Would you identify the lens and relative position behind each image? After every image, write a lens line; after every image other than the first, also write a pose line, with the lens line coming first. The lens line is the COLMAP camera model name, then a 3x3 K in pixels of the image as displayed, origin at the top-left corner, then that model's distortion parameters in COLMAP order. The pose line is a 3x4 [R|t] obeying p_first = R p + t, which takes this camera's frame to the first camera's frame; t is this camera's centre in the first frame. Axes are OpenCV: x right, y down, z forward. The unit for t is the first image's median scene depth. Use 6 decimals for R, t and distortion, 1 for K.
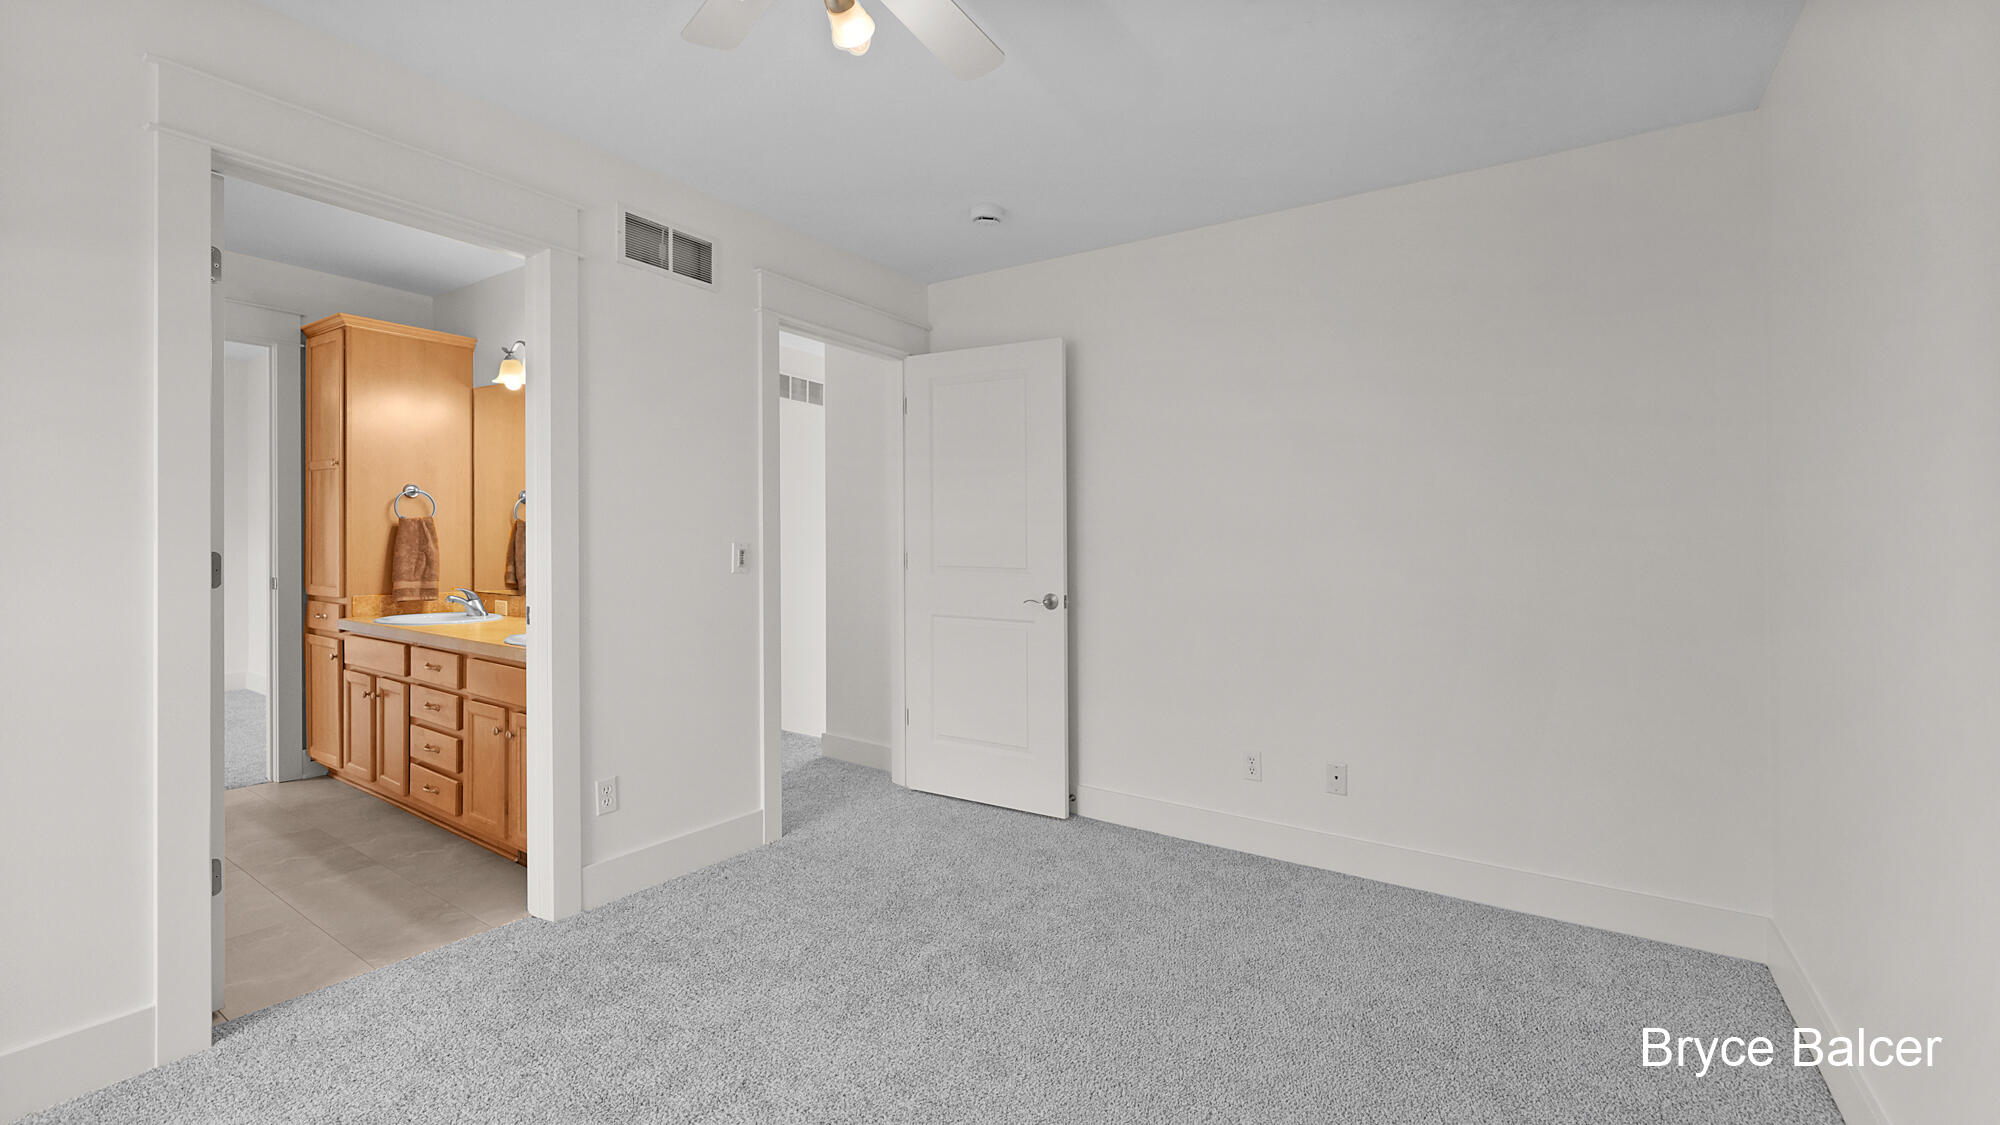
lens RADIAL K [[828.4, 0, 993.4], [0, 828.4, 564.0], [0, 0, 1]] dist [-0.003535, -0.000340]
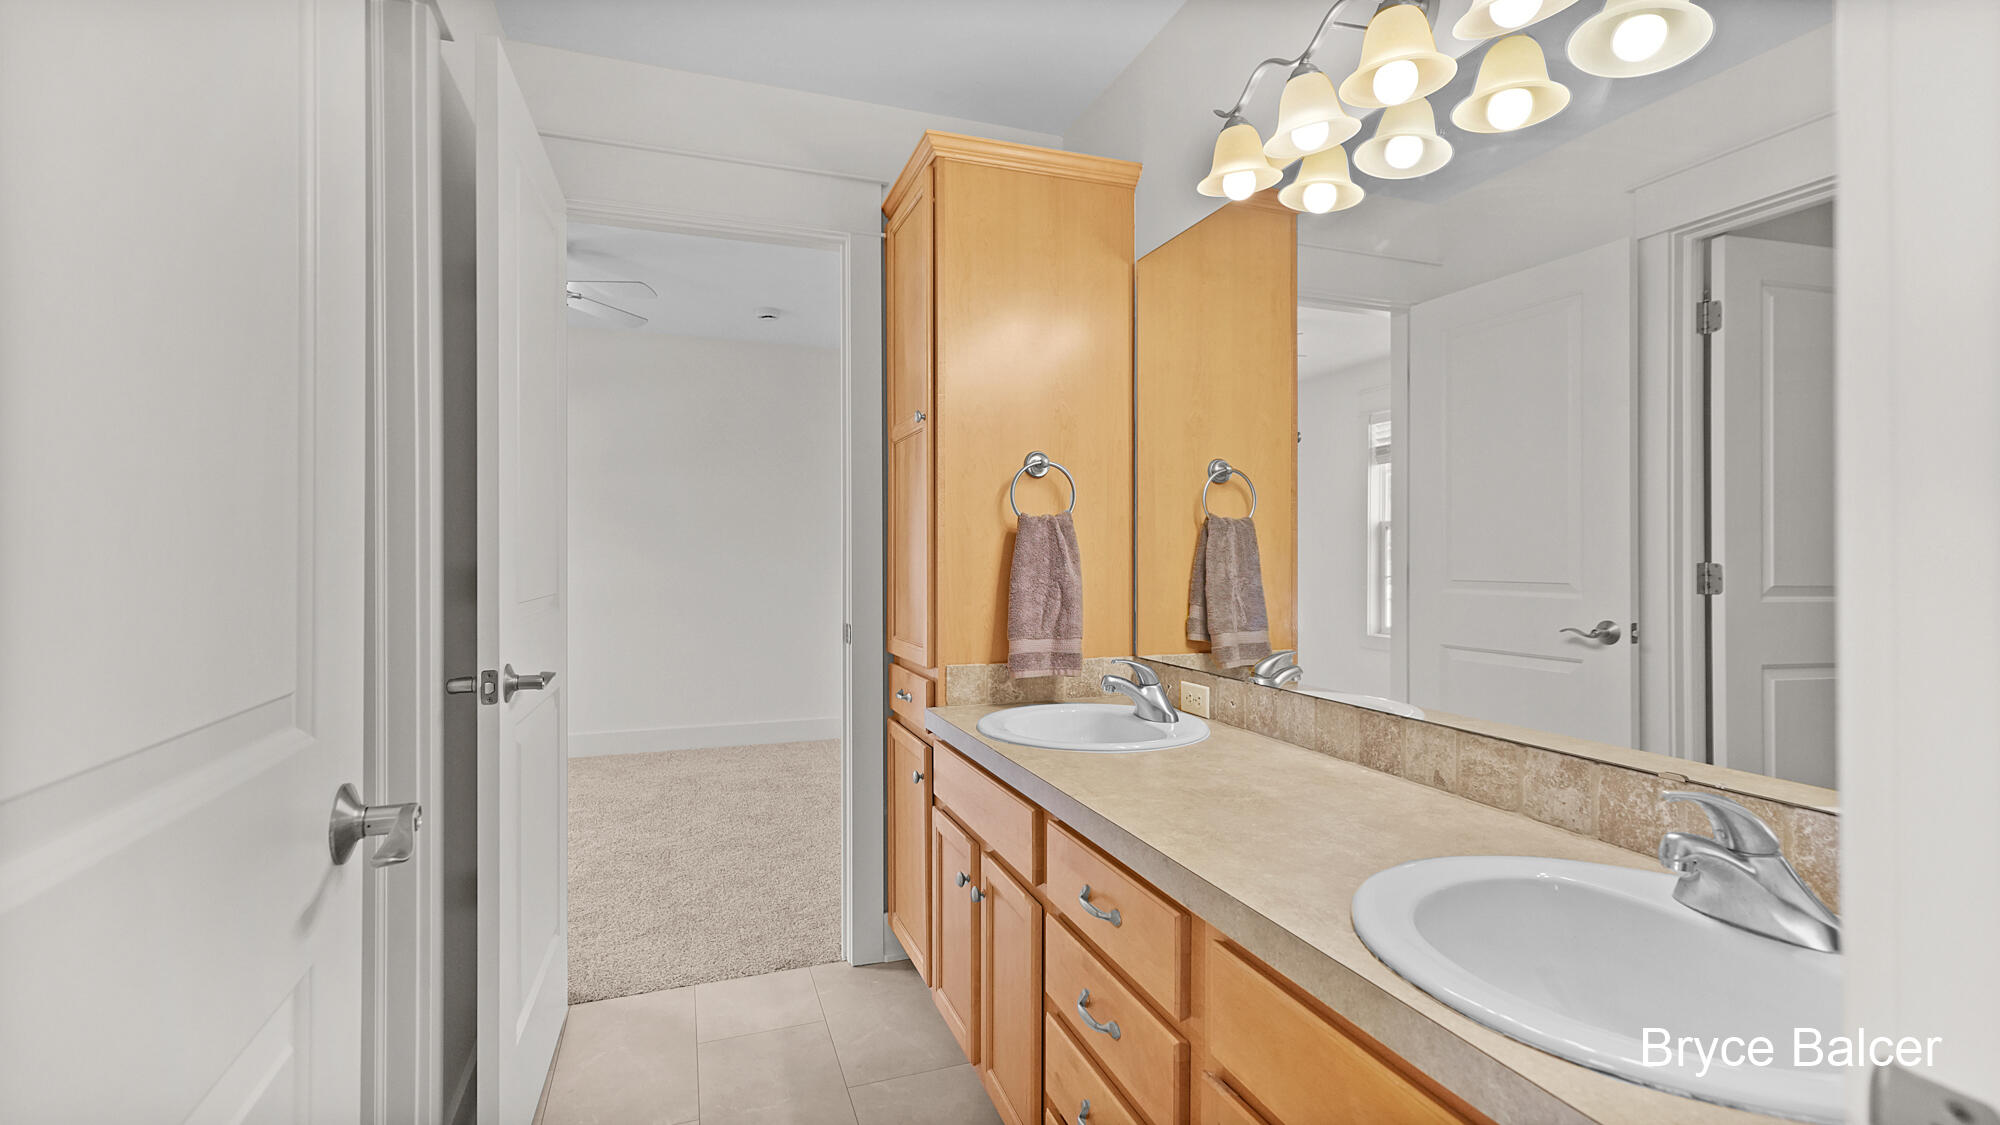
lens RADIAL K [[858.8, 0, 994.5], [0, 858.8, 570.1], [0, 0, 1]] dist [0.014937, -0.000018]
pose [[0.803064, -0.009070, -0.595824, -0.409034], [0.000219, 0.999889, -0.014926, -0.013708], [0.595893, 0.011856, 0.802977, 0.558002]]
